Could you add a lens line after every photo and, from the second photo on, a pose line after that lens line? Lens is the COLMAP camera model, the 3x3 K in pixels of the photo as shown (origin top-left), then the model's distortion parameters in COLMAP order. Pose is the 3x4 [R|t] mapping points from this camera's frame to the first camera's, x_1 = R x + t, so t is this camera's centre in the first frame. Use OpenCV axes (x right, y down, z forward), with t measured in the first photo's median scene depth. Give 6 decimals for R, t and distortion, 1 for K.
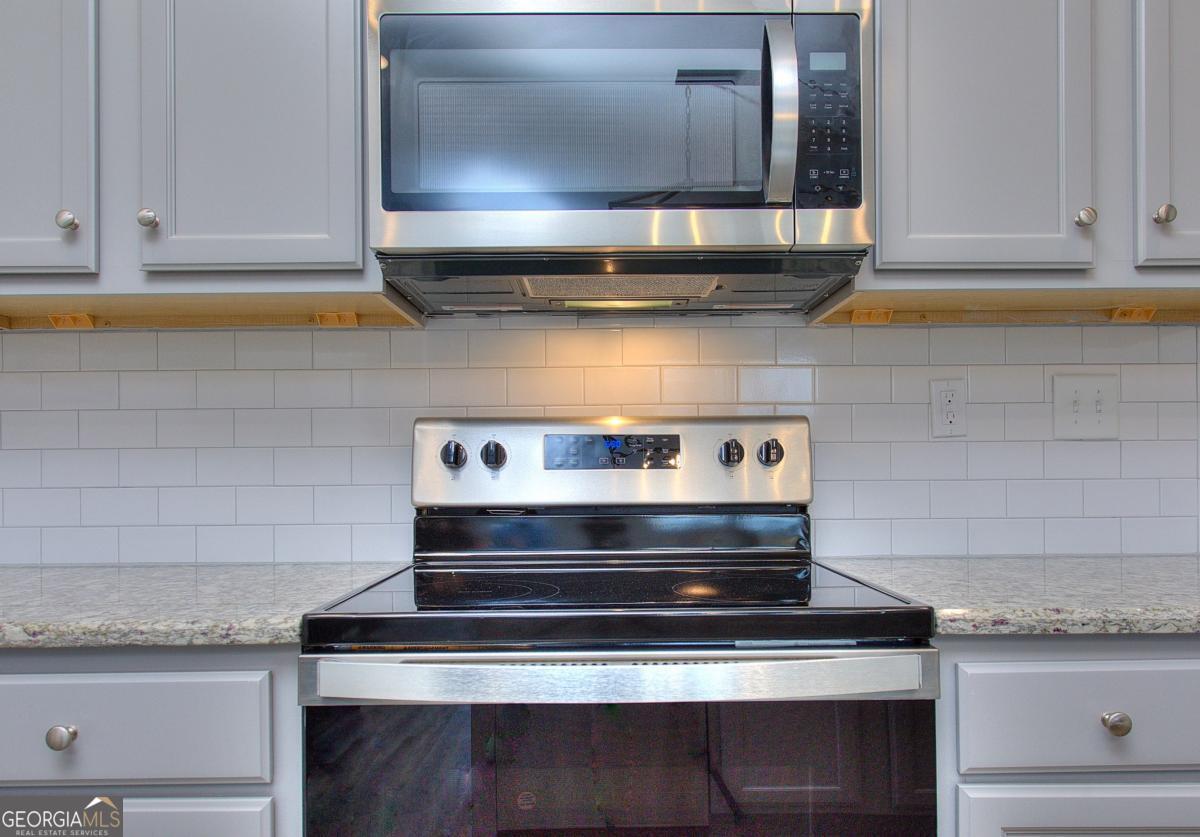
lens RADIAL K [[710.2, 0, 600.0], [0, 710.2, 418.5], [0, 0, 1]] dist [0.000567, 0.000136]
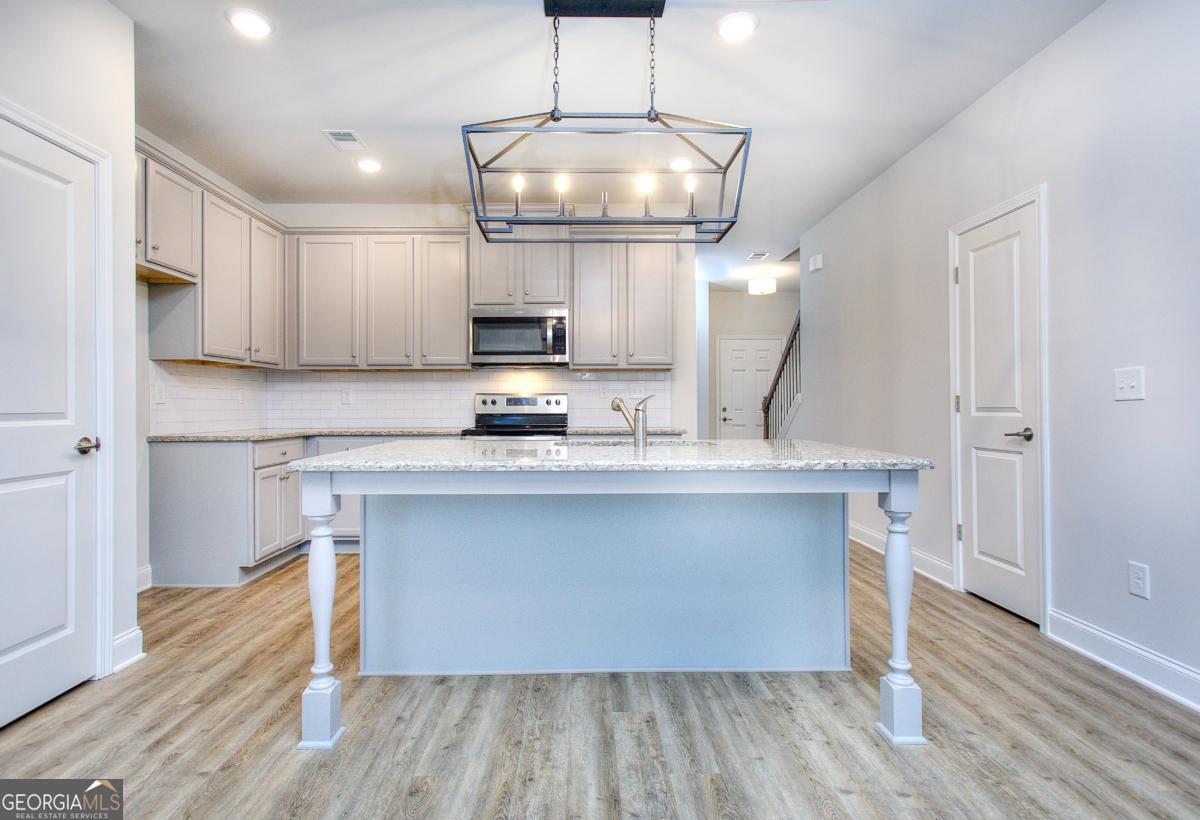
lens RADIAL K [[613.0, 0, 577.3], [0, 613.0, 400.6], [0, 0, 1]] dist [0.004028, 0.000492]
pose [[0.999868, 0.009361, -0.013310, 0.425819], [-0.008544, 0.998152, 0.060164, -0.195315], [0.013848, -0.060042, 0.998100, -2.832489]]
